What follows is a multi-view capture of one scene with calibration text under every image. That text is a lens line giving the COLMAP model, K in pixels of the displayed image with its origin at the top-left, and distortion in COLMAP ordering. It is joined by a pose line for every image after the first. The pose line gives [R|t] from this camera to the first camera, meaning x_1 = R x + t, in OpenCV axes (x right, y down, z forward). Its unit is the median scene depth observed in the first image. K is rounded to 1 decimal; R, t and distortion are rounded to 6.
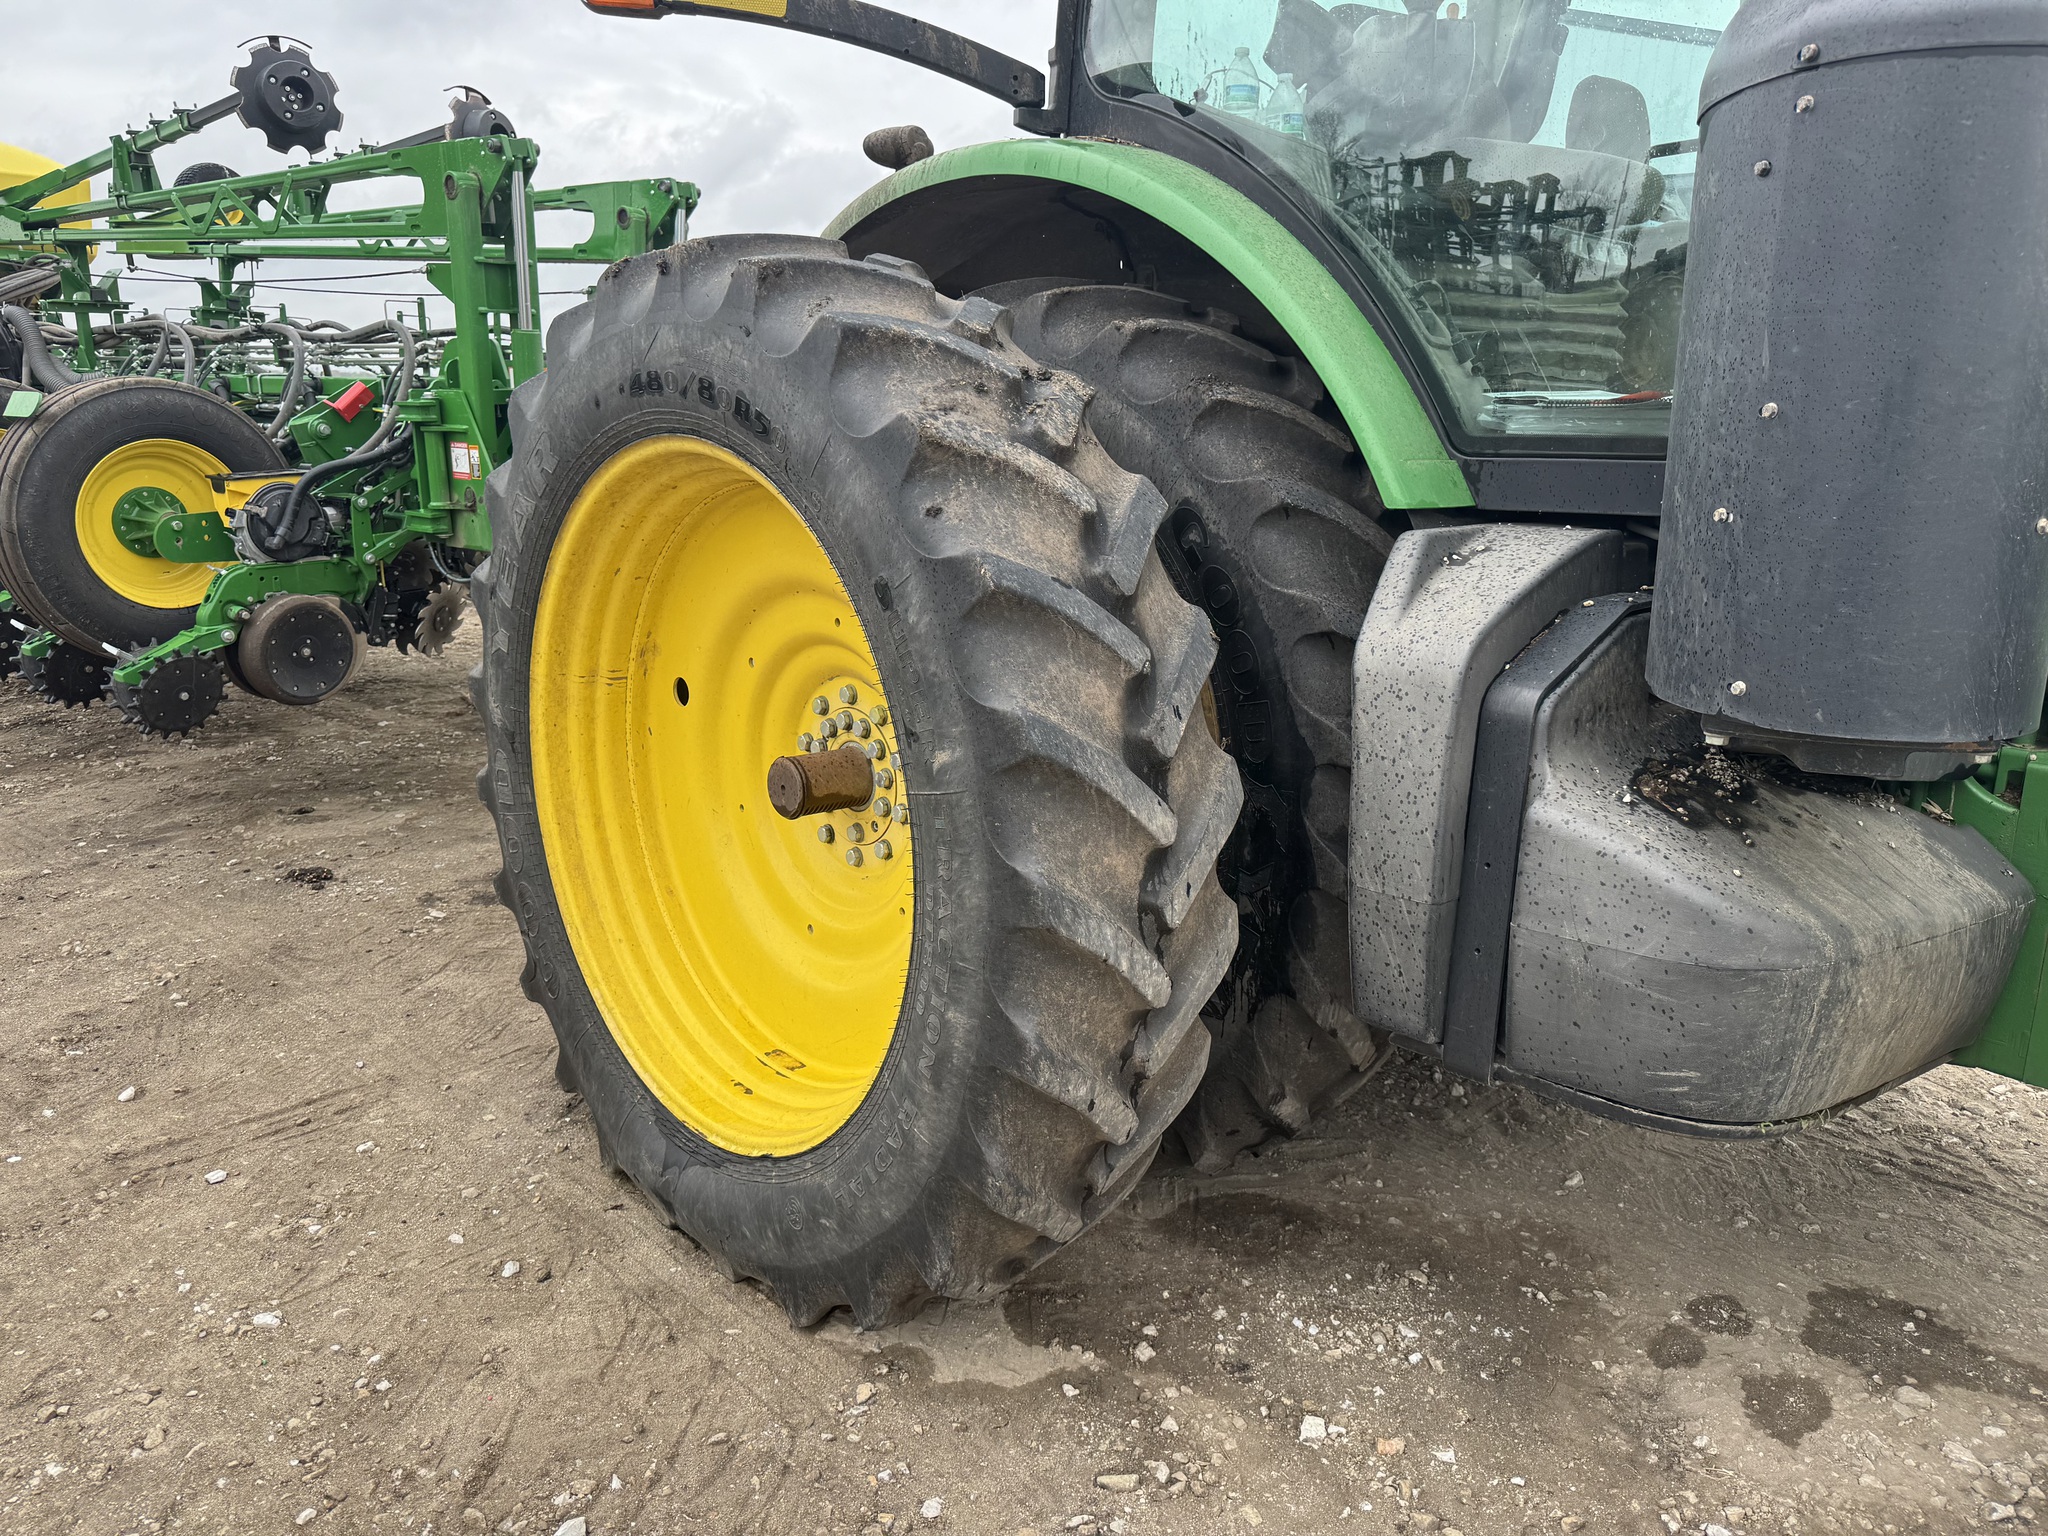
lens RADIAL K [[1456.3, 0, 1042.7], [0, 1456.3, 782.1], [0, 0, 1]] dist [0.023750, -0.036397]
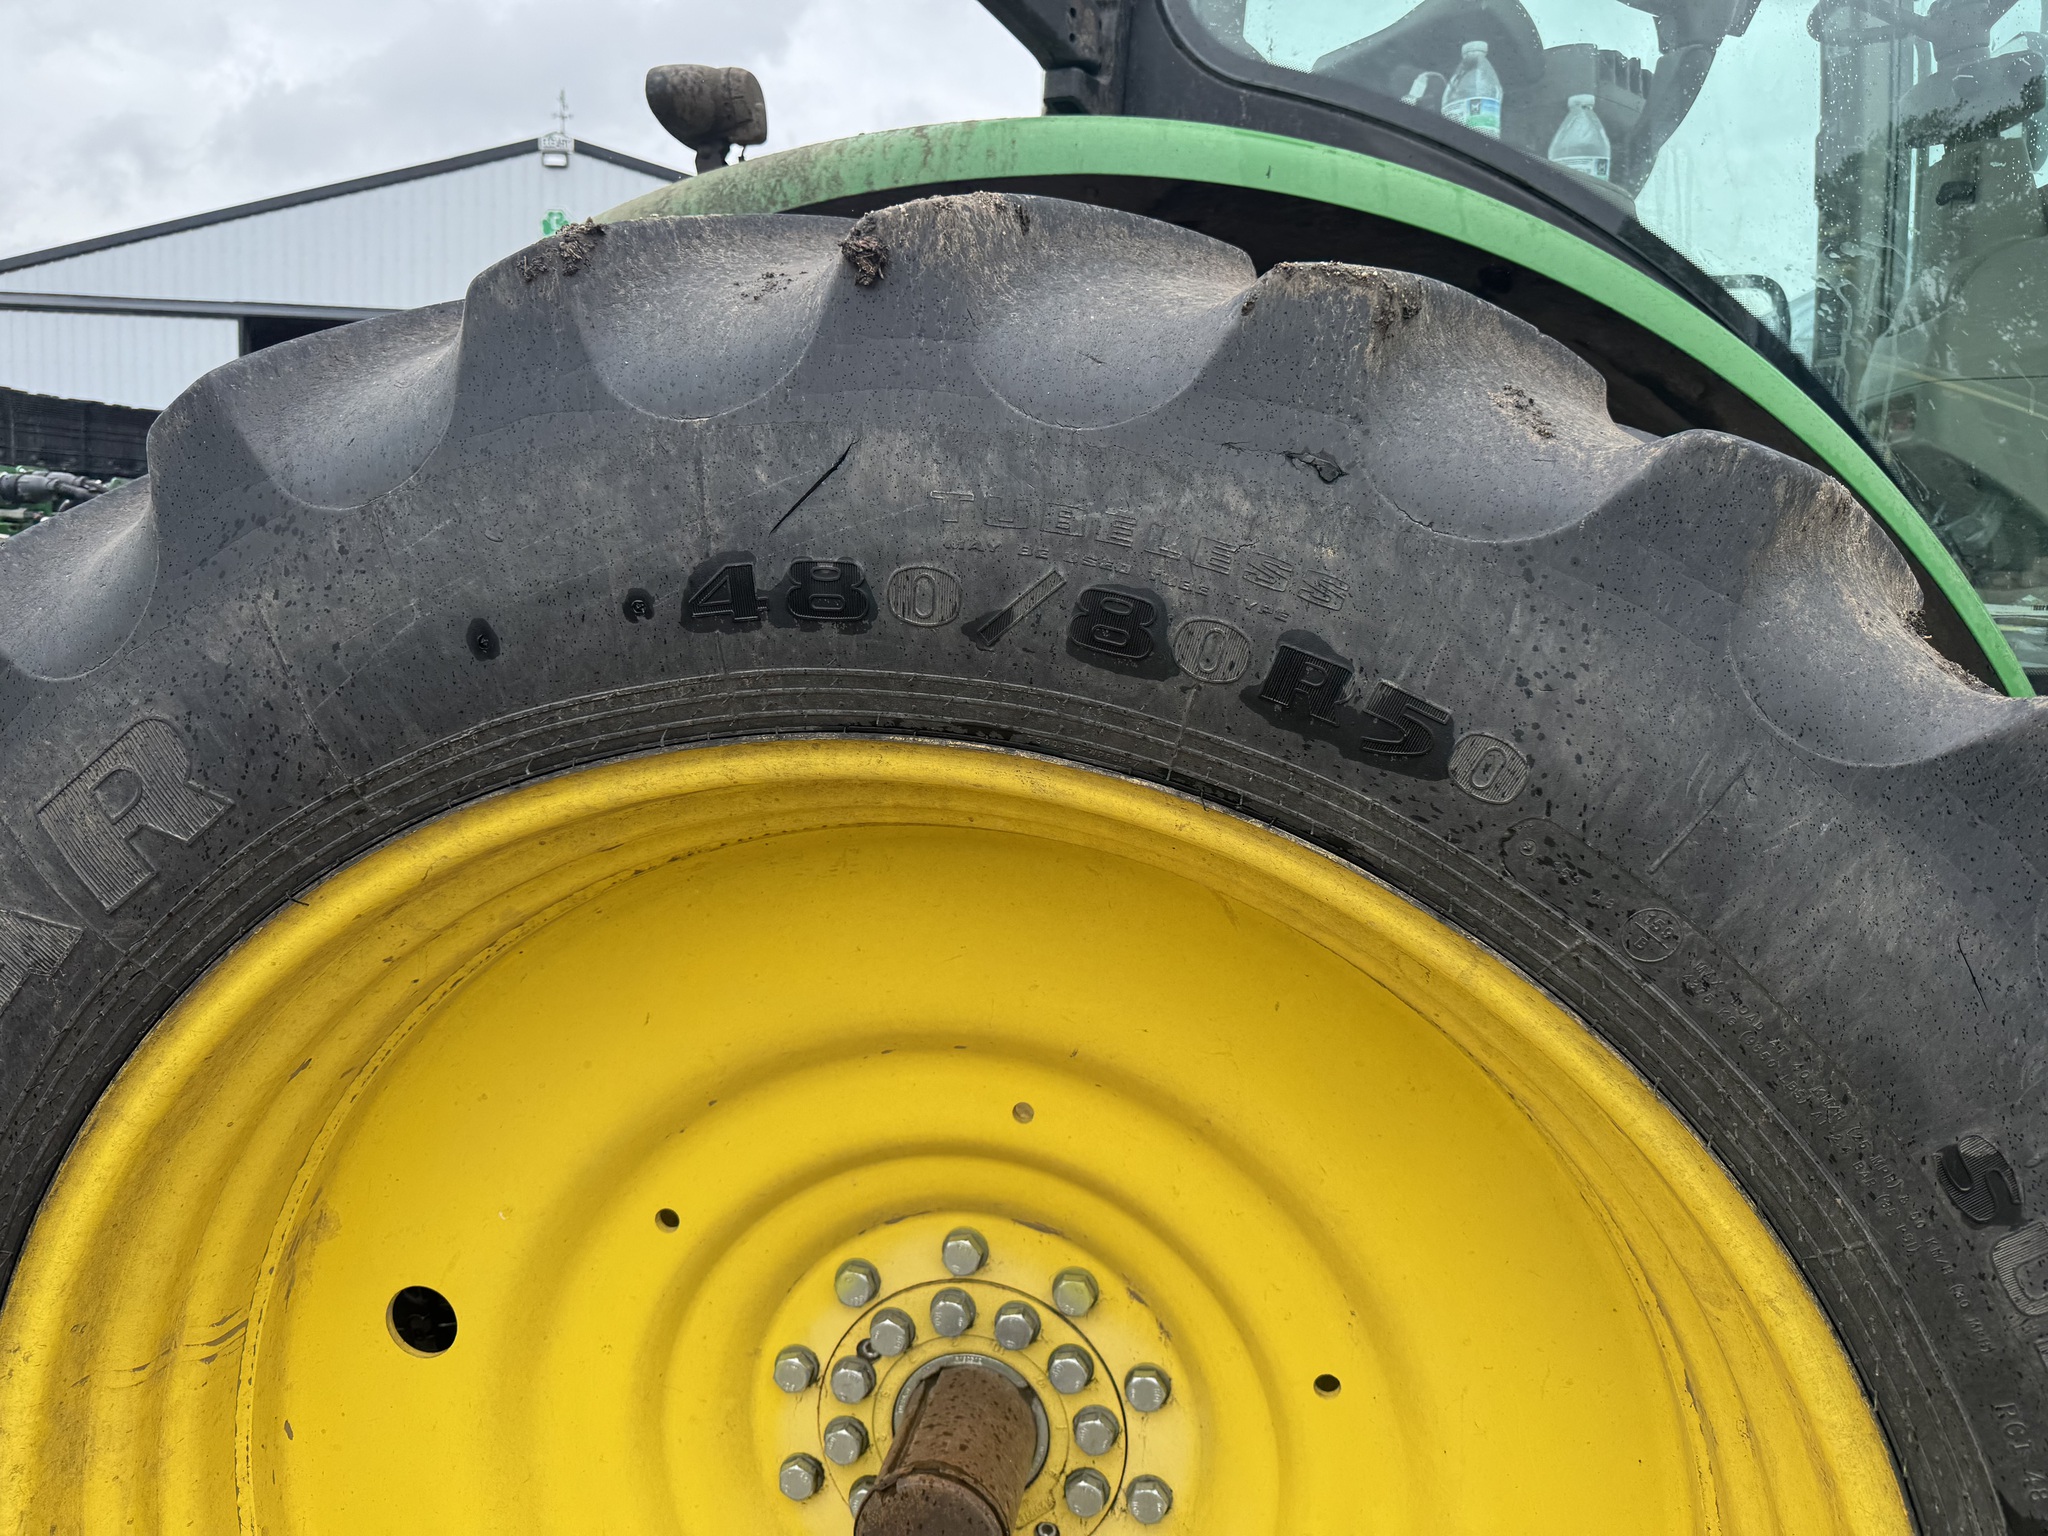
lens RADIAL K [[1456.3, 0, 1029.3], [0, 1456.3, 750.6], [0, 0, 1]] dist [0.023750, -0.036397]
pose [[0.787388, -0.067388, 0.612763, -0.341498], [0.135801, 0.988549, -0.065788, -0.162230], [-0.601313, 0.135014, 0.787524, 0.551060]]
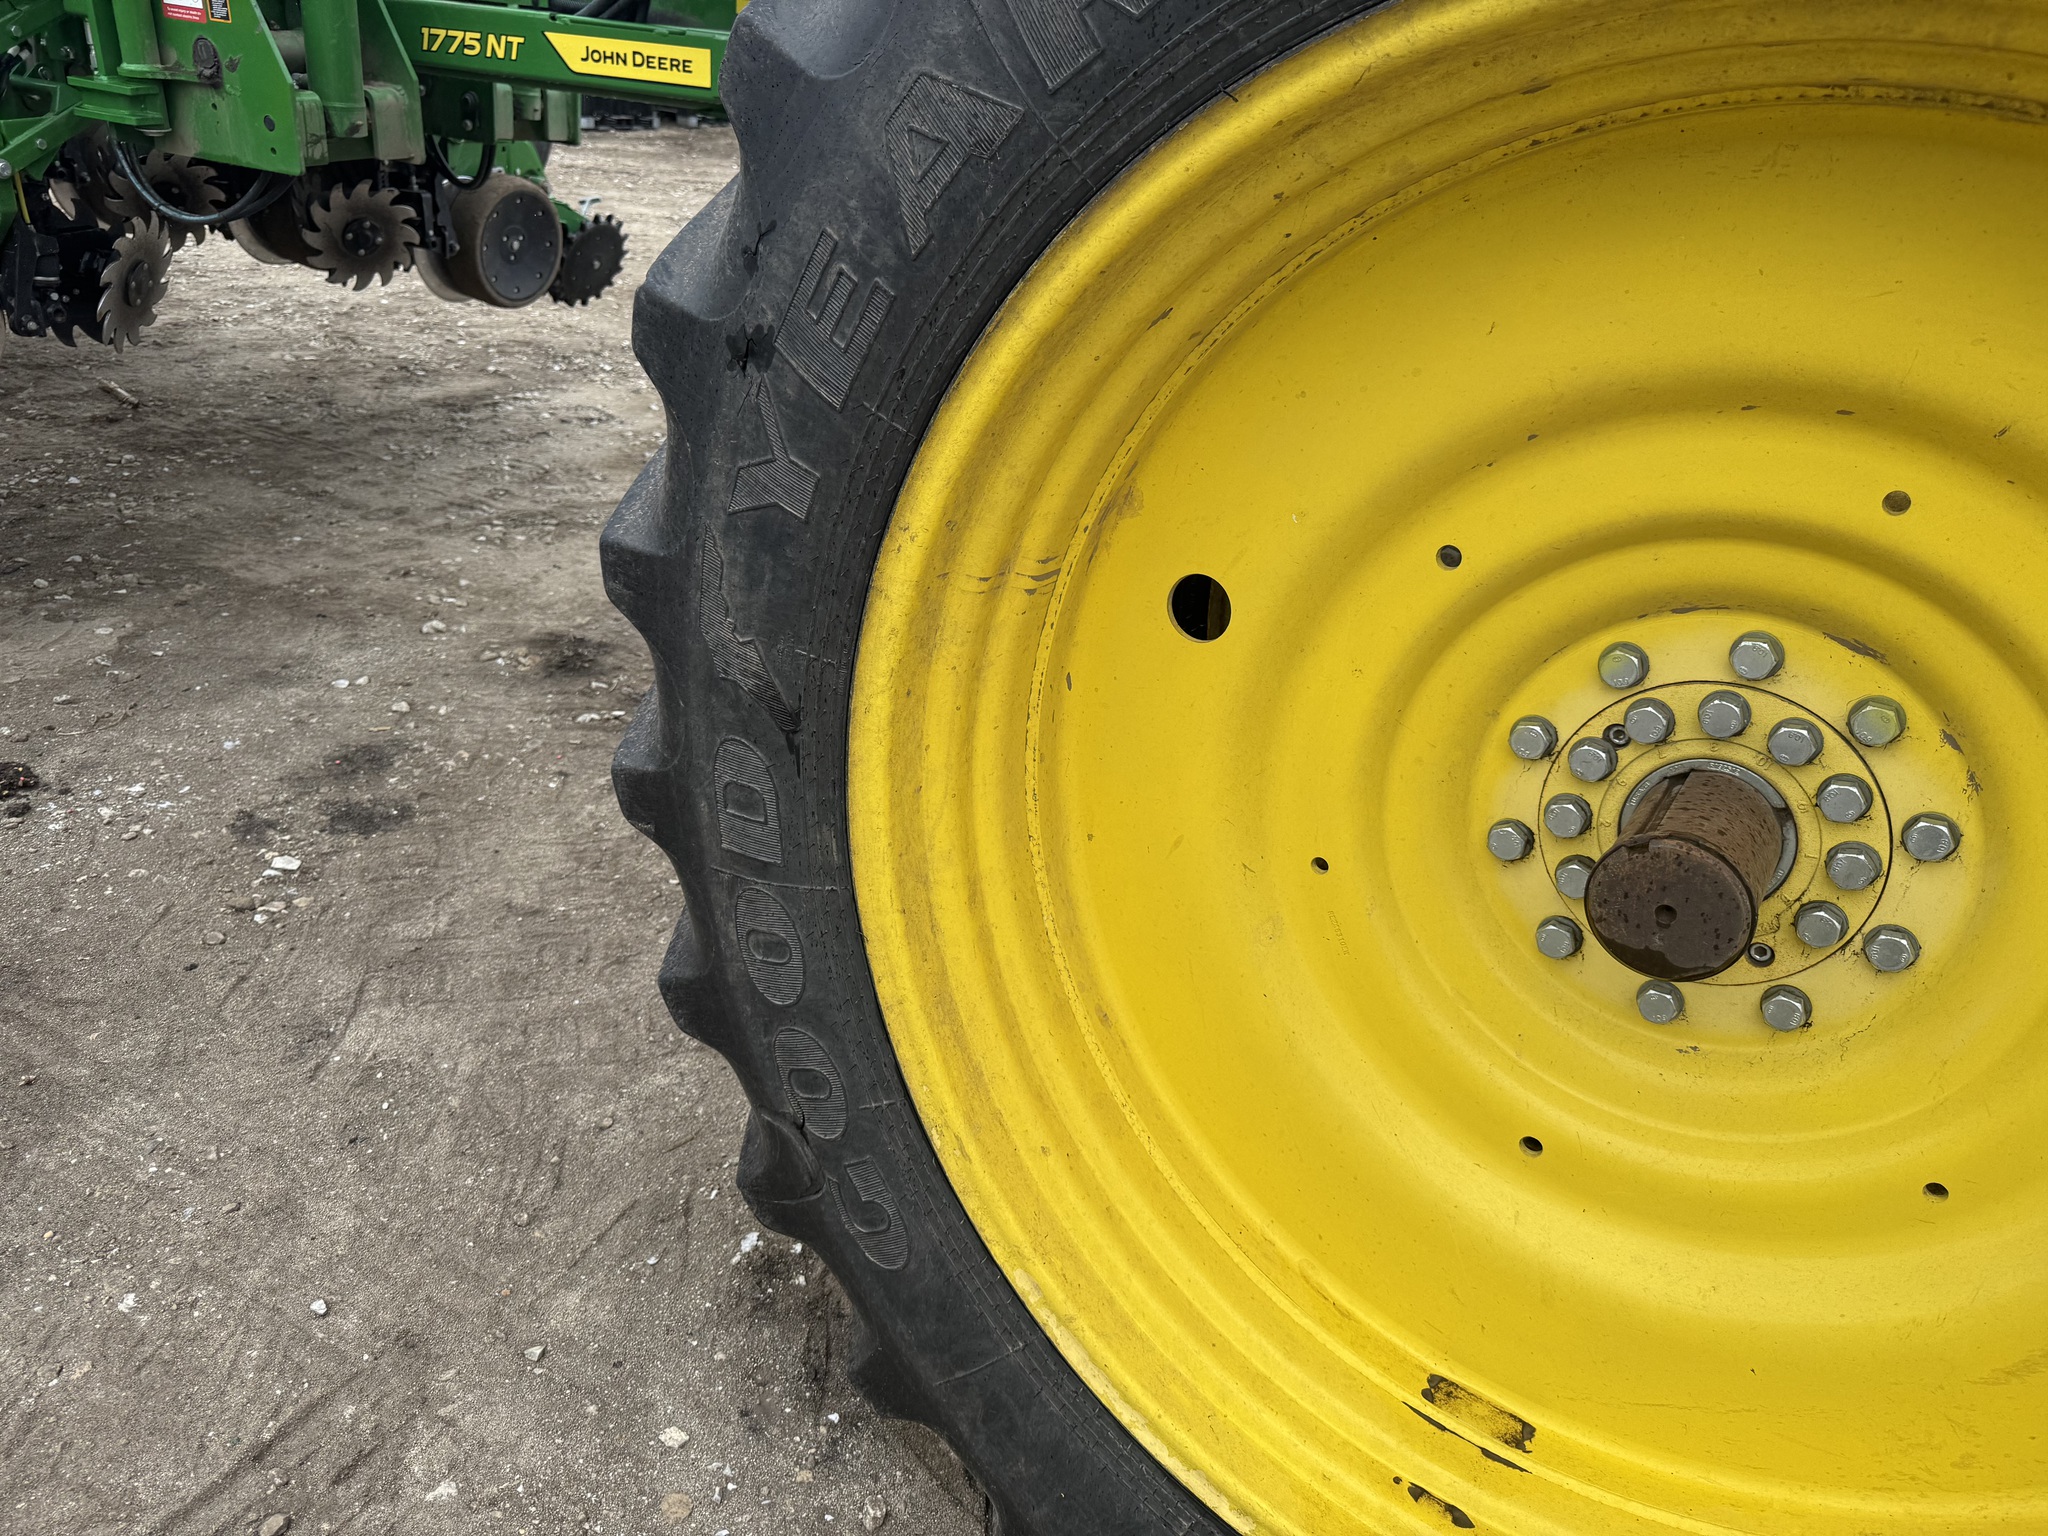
lens RADIAL K [[1456.3, 0, 1032.7], [0, 1456.3, 781.2], [0, 0, 1]] dist [0.023750, -0.036397]
pose [[0.967925, -0.043663, 0.247415, -0.392153], [-0.015746, 0.972304, 0.233188, -0.108115], [-0.250745, -0.229604, 0.940430, 0.583602]]
